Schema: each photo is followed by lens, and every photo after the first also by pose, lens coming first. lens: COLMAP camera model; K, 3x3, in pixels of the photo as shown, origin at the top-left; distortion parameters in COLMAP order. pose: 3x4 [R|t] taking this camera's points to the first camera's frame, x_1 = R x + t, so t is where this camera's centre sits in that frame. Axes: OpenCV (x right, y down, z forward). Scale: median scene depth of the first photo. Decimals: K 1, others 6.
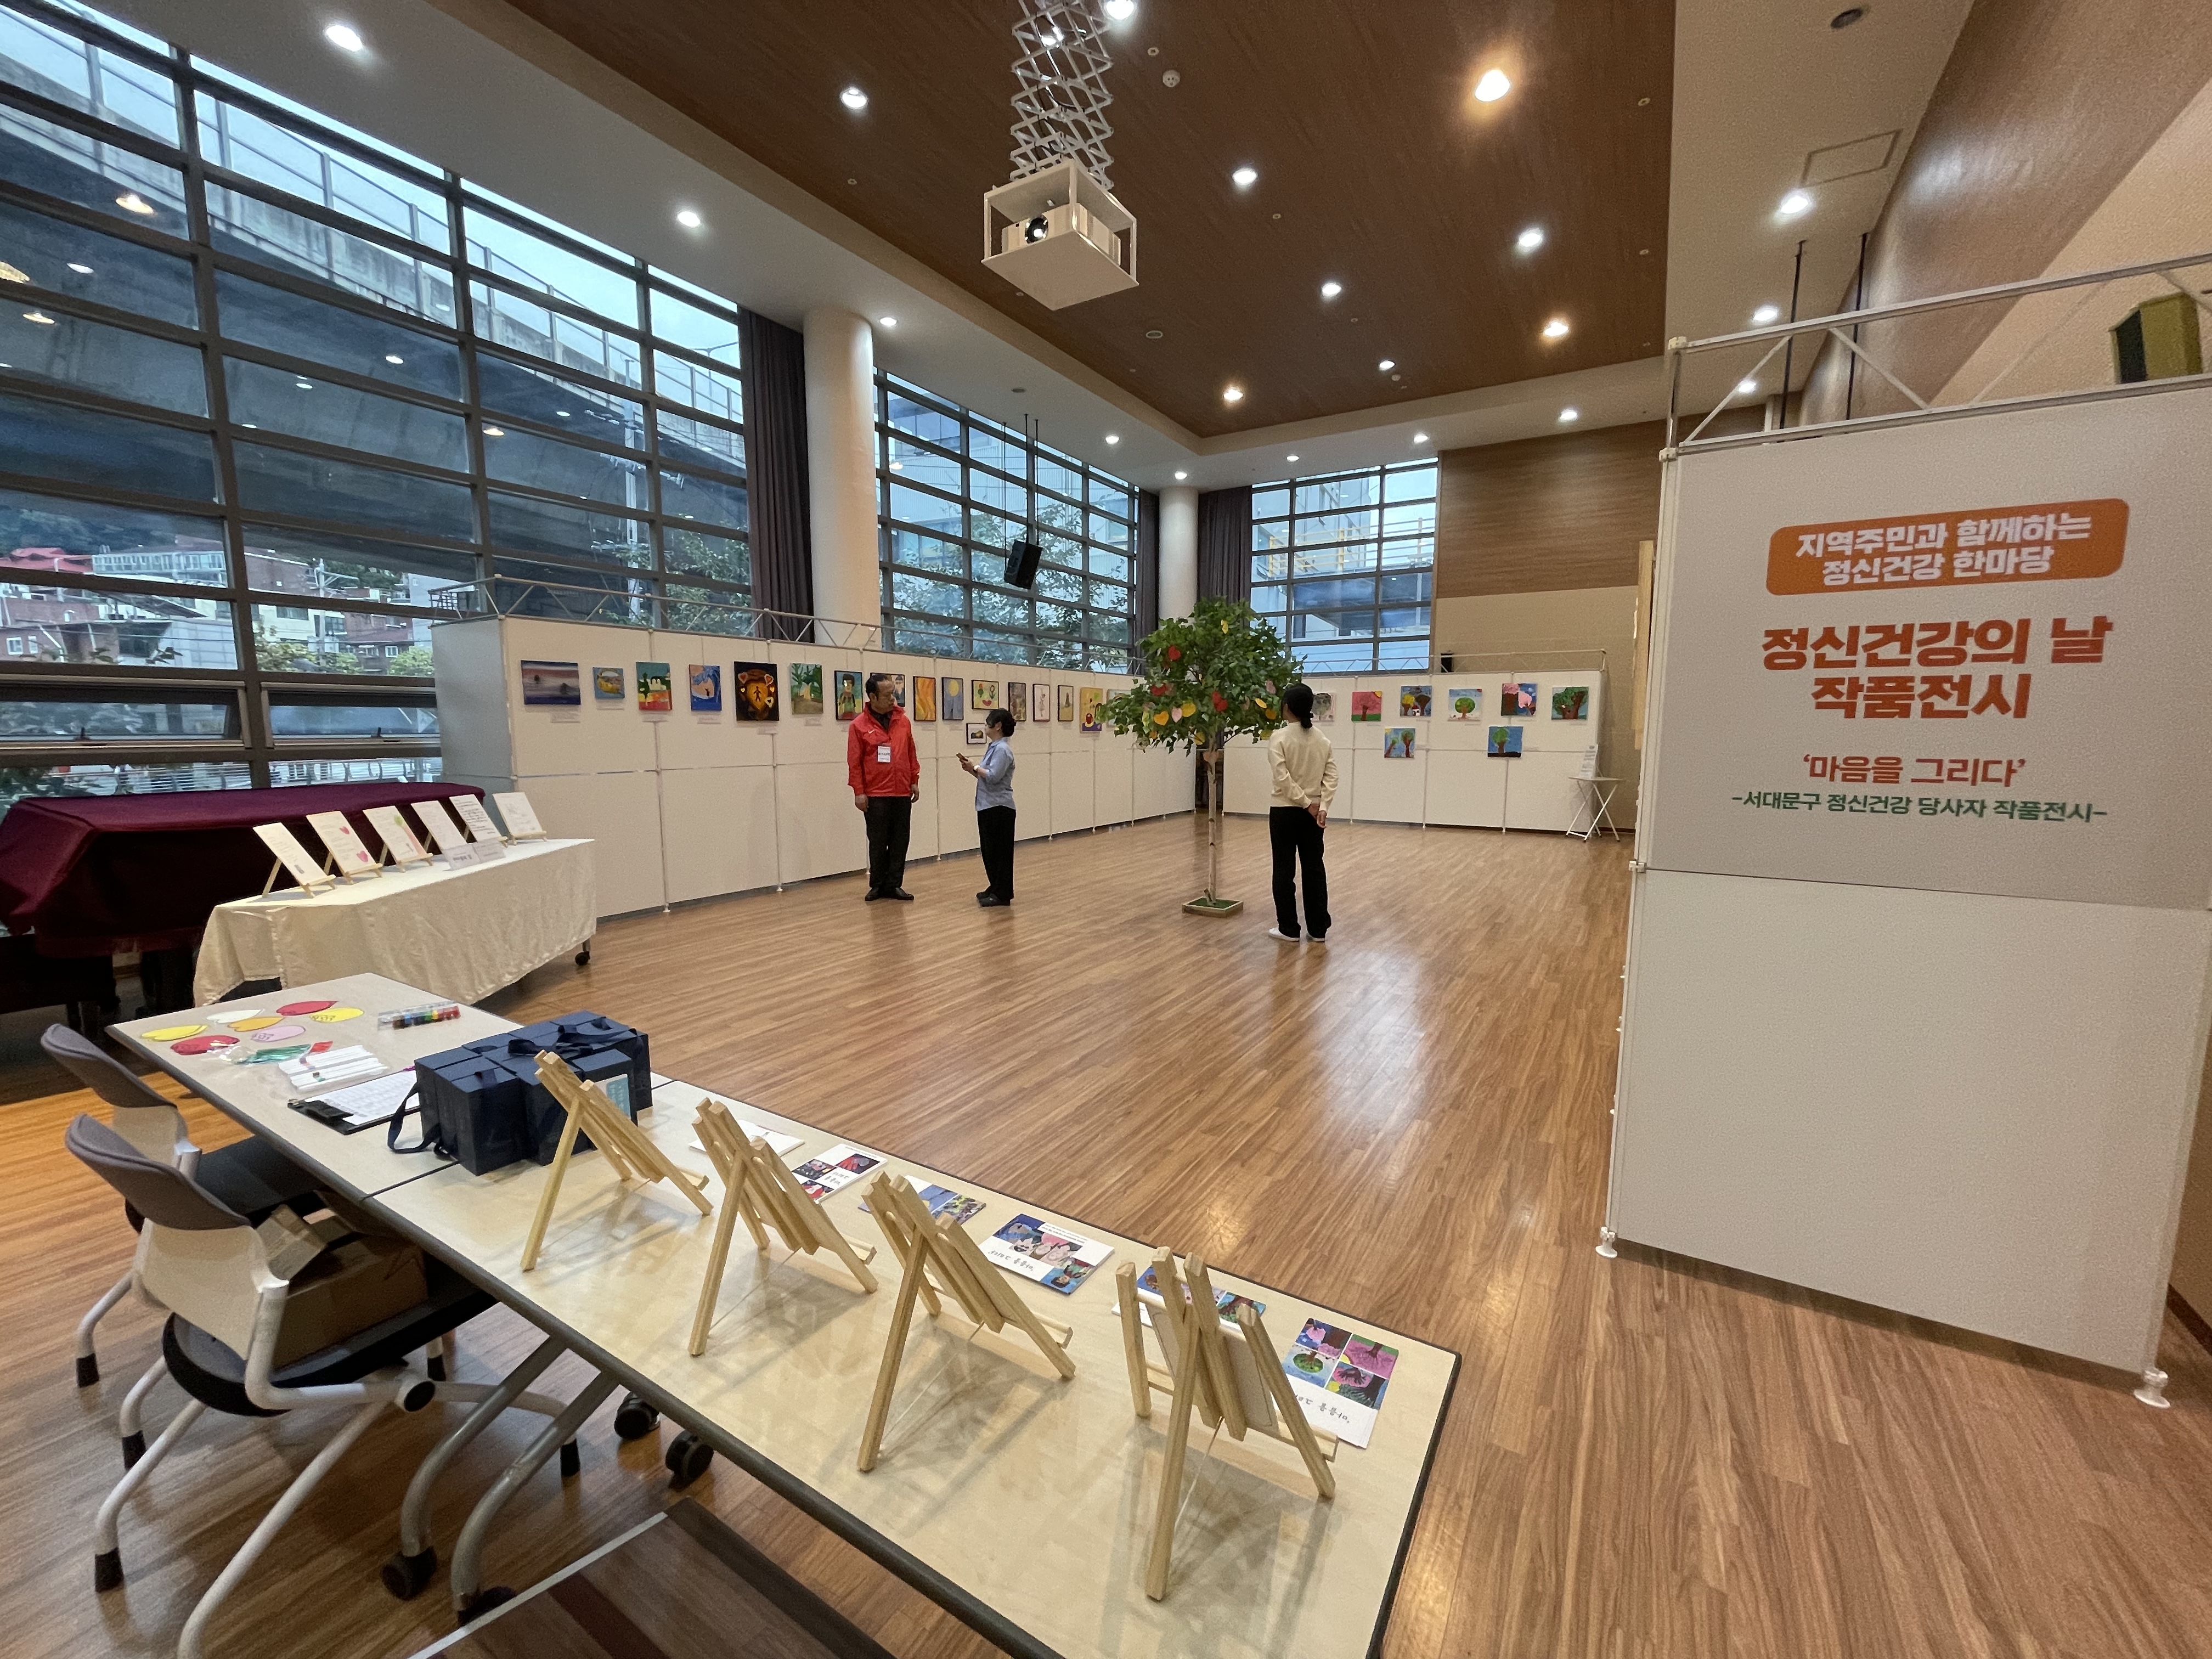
lens RADIAL K [[884.1, 0, 1102.3], [0, 884.1, 835.6], [0, 0, 1]] dist [-0.001208, -0.000081]
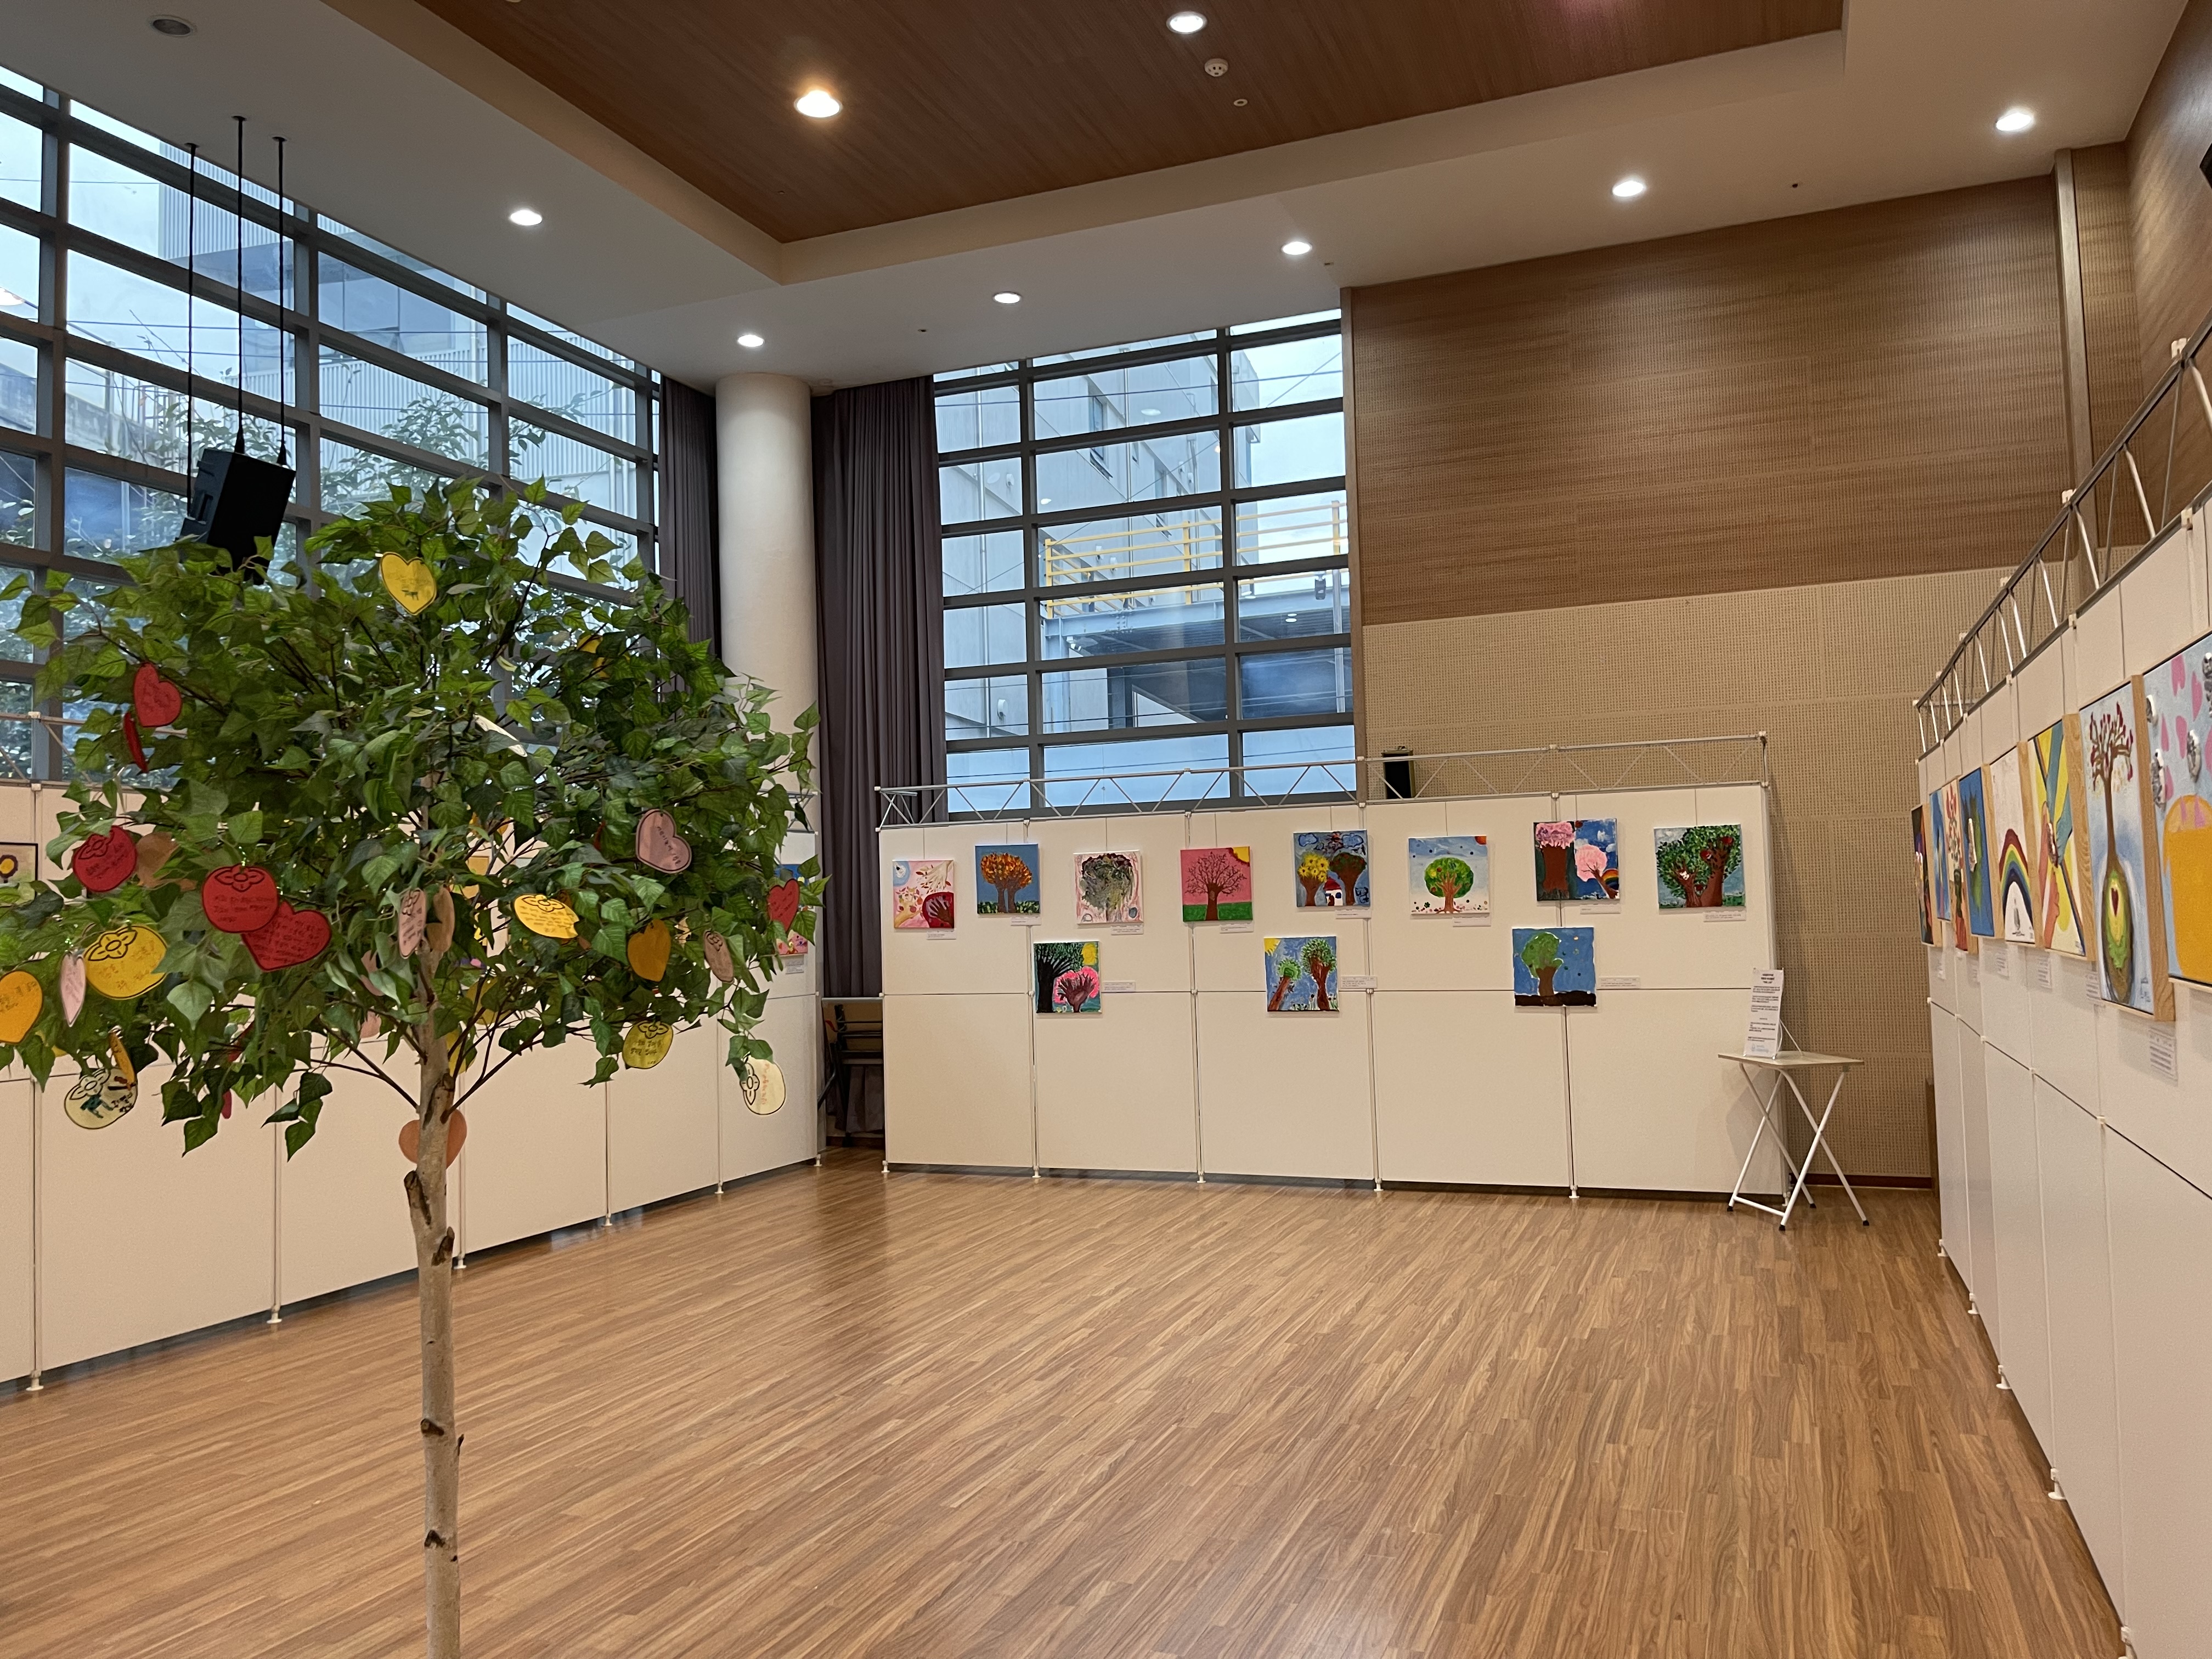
lens RADIAL K [[1642.1, 0, 1105.9], [0, 1642.1, 821.2], [0, 0, 1]] dist [0.056560, -0.003467]
pose [[0.984201, -0.018041, 0.176132, 0.124038], [0.049488, 0.983176, -0.175827, -0.048064], [-0.169996, 0.181766, 0.968536, 0.293912]]
